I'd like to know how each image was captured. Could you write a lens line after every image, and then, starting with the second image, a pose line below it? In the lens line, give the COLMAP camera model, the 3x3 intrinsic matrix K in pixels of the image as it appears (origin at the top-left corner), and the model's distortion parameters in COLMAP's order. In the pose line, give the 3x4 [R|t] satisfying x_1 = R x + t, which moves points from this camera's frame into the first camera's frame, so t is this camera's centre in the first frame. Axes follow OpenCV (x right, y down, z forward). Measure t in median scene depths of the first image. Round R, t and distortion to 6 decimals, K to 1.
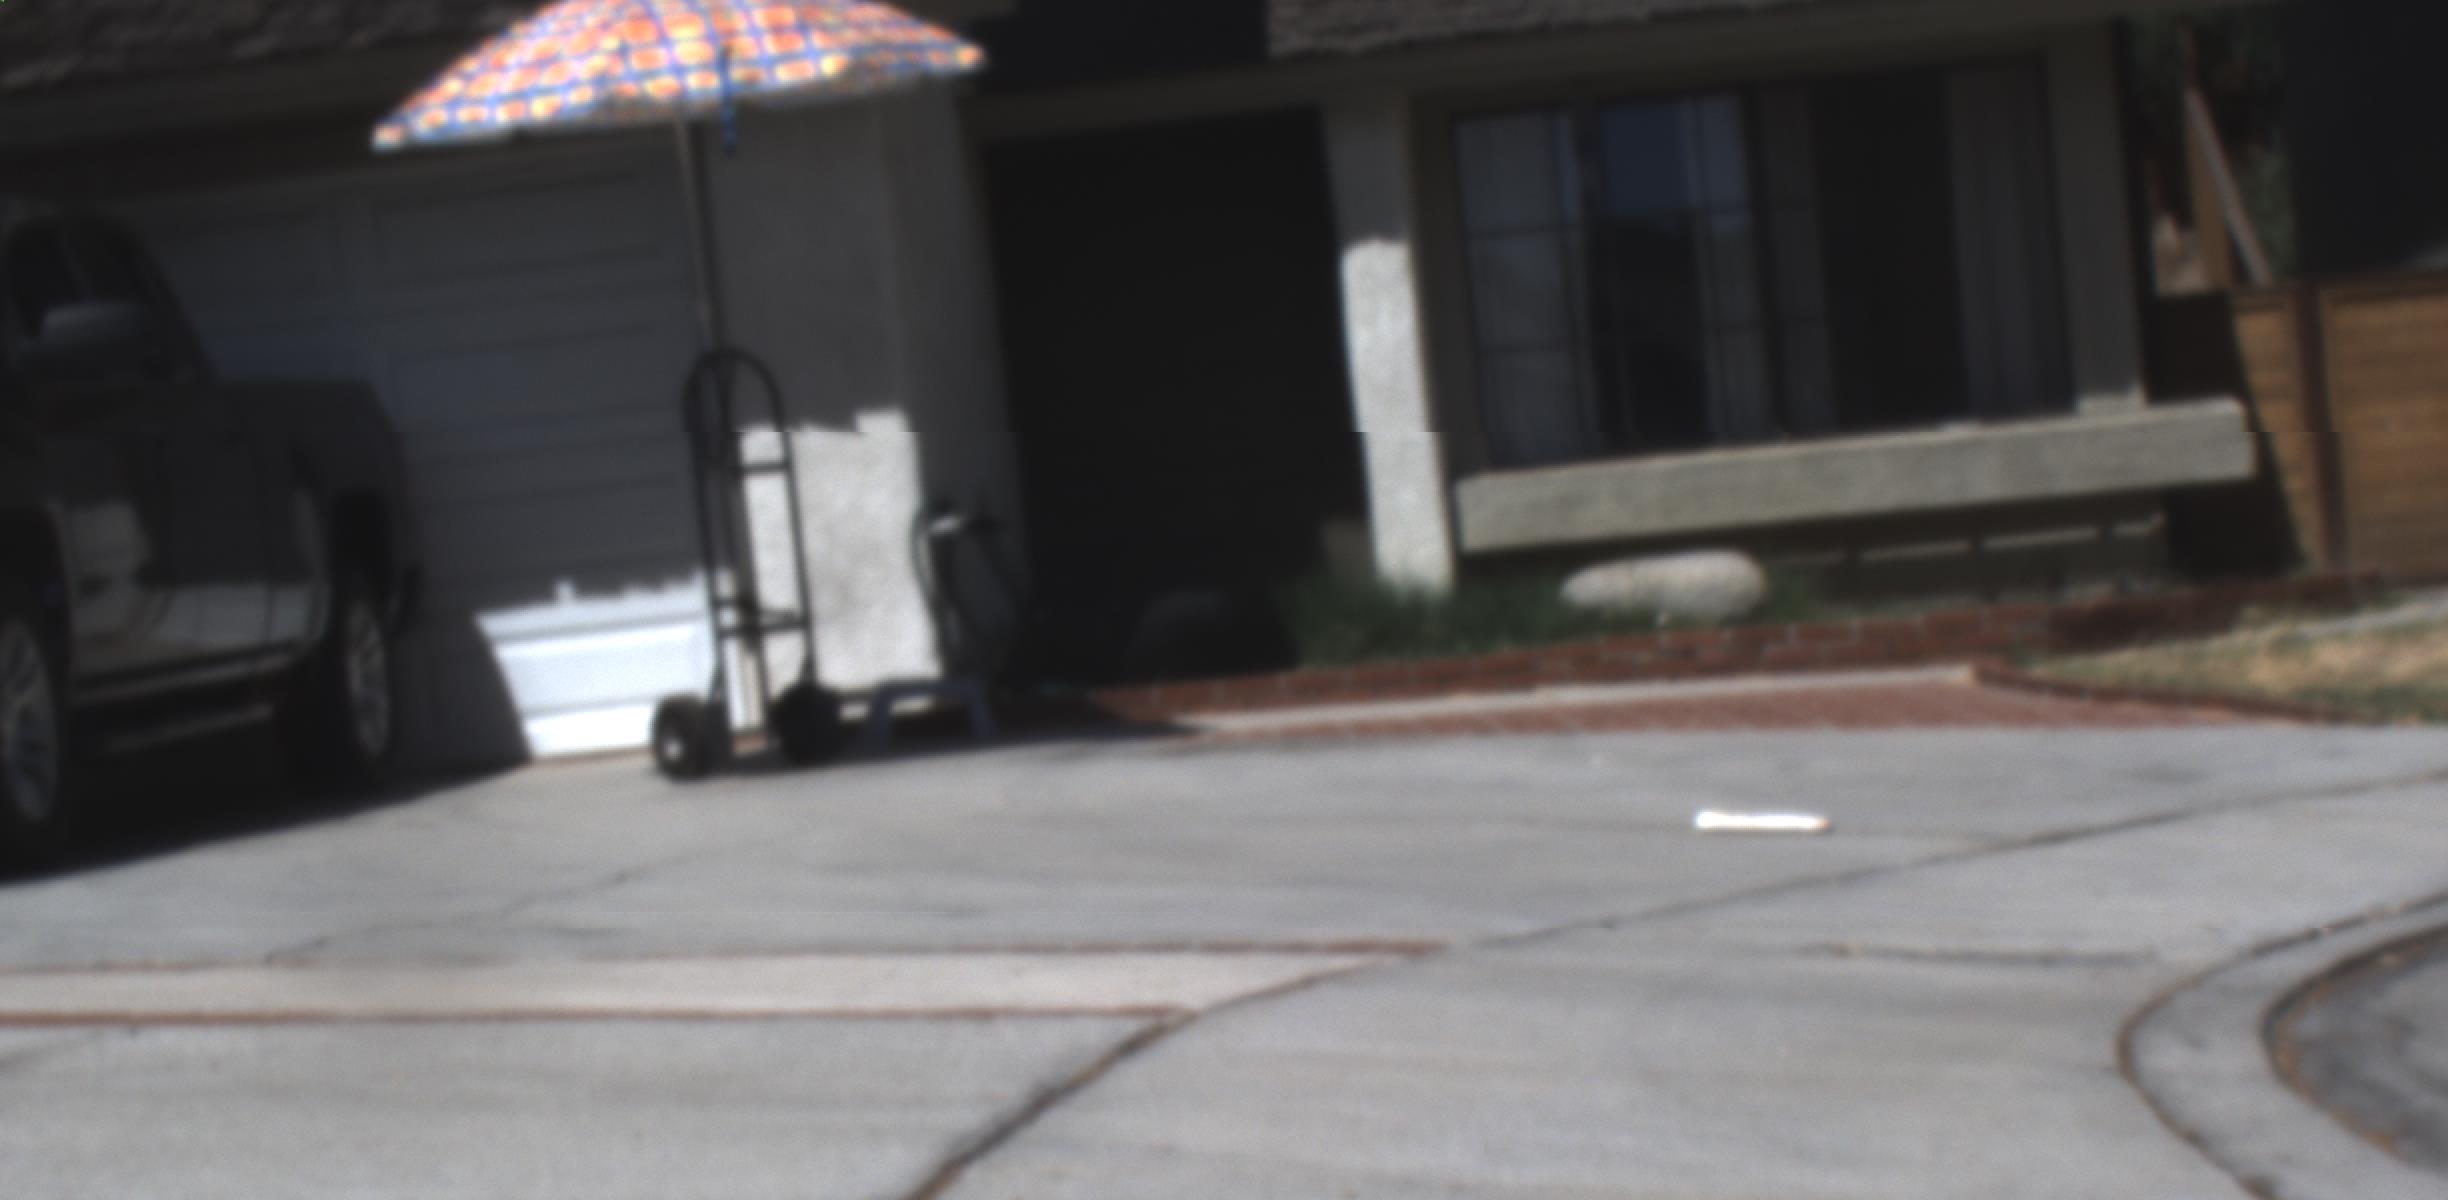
lens RADIAL K [[7443.8, 0, 1222.4], [0, 7443.8, 601.8], [0, 0, 1]] dist [-0.171058, 0.428046]
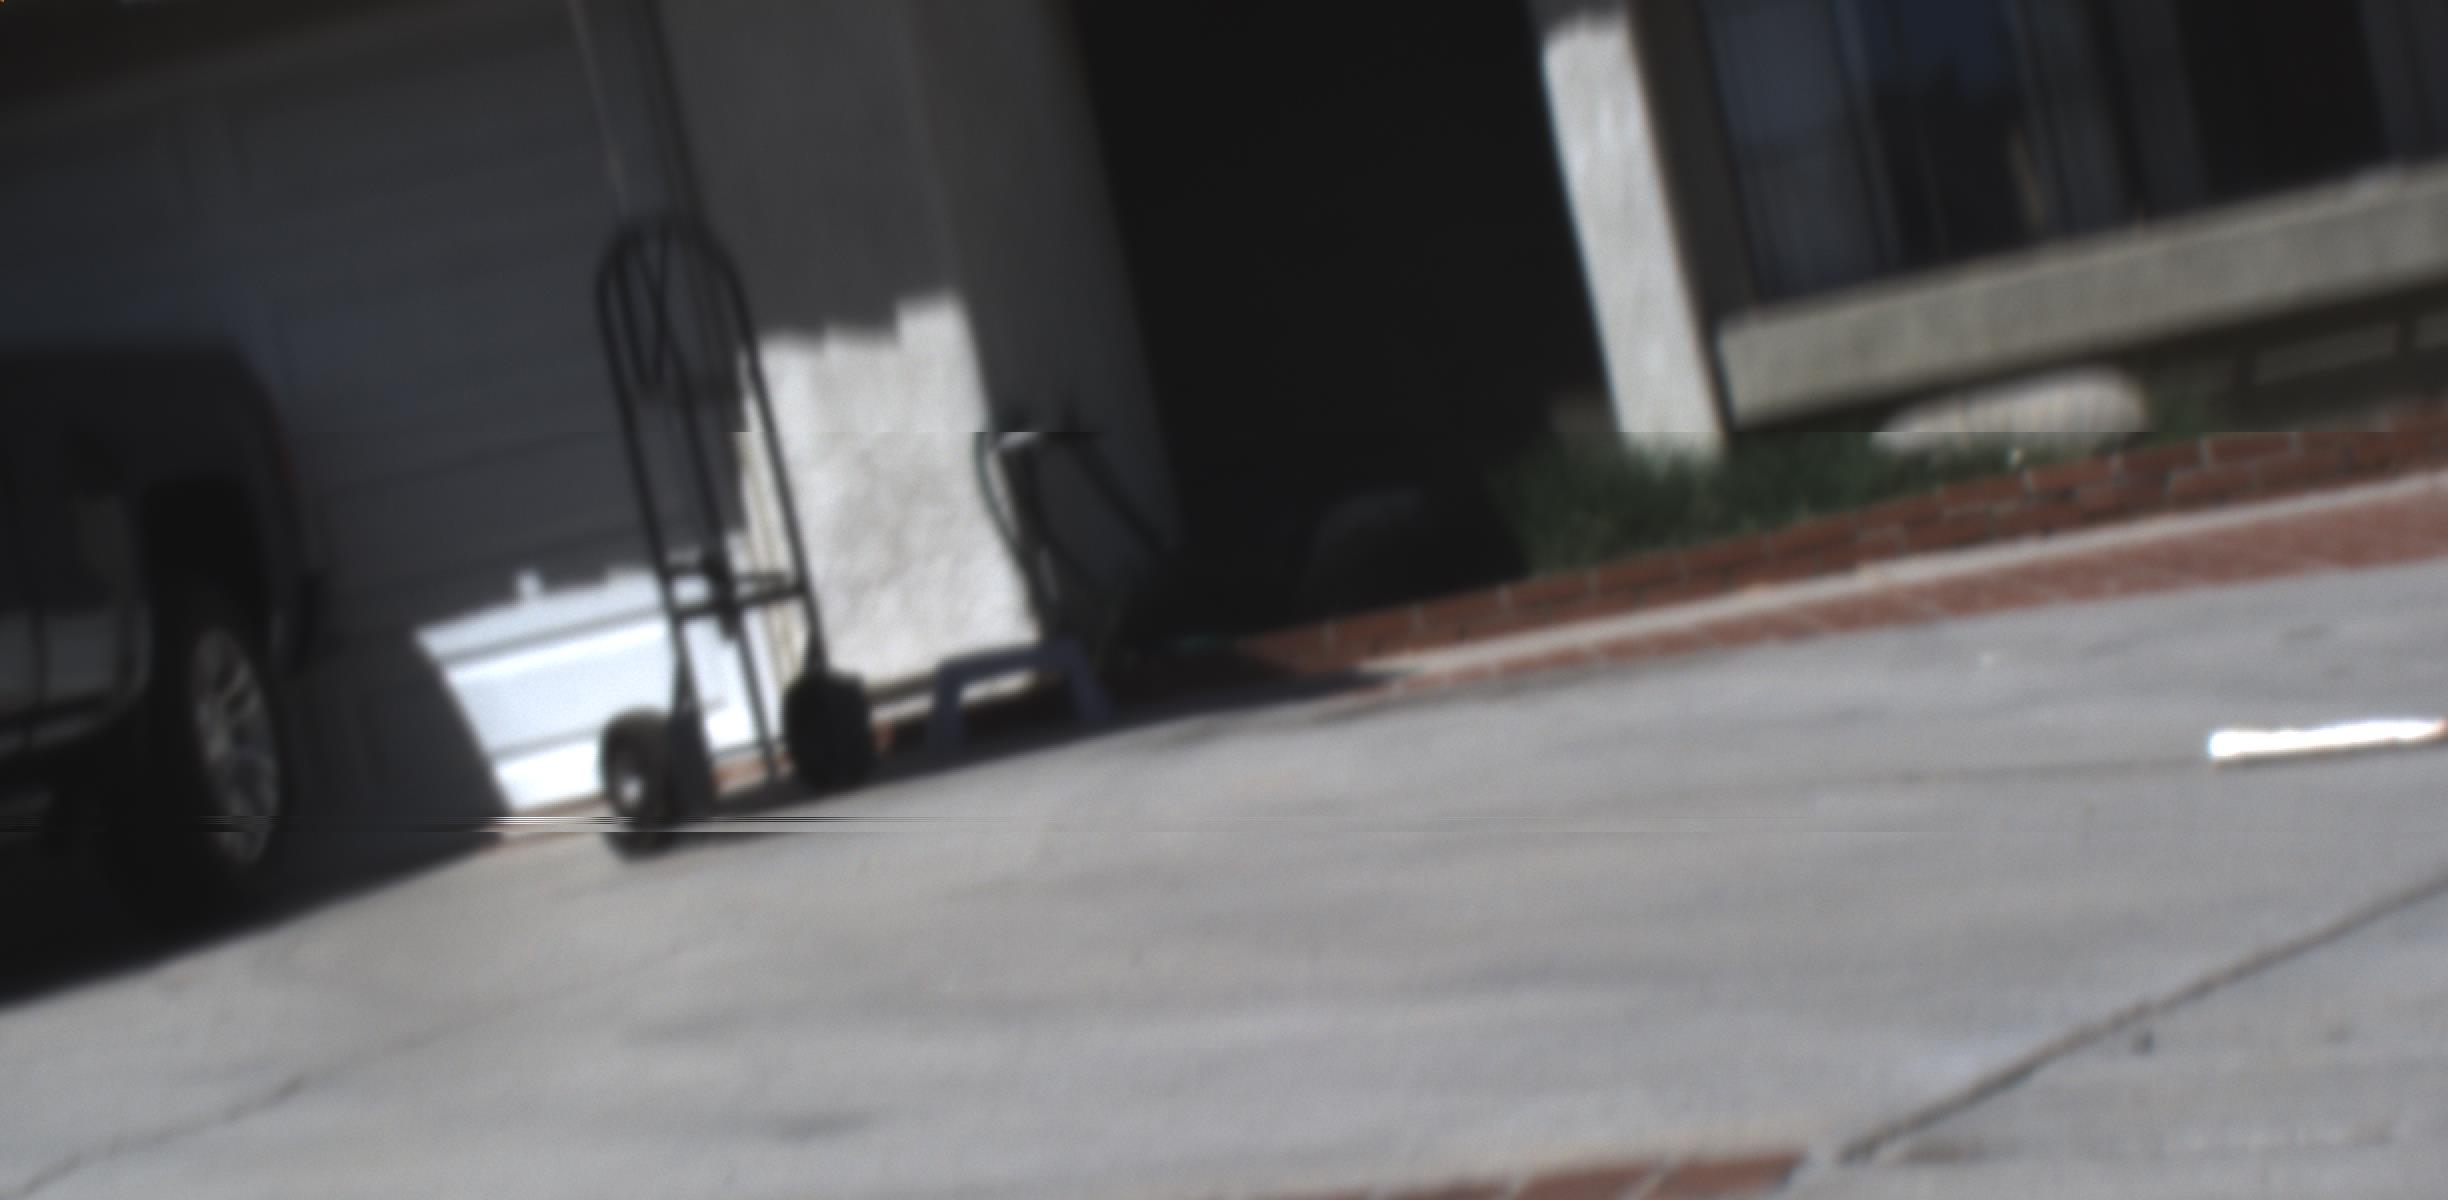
lens RADIAL K [[6299.8, 0, 1223.6], [0, 6299.8, 718.9], [0, 0, 1]] dist [0.396581, -0.411908]
pose [[0.992570, -0.110333, -0.051306, 0.010940], [0.111449, 0.993580, 0.019426, 0.007330], [0.048833, -0.025000, 0.998494, 0.385773]]
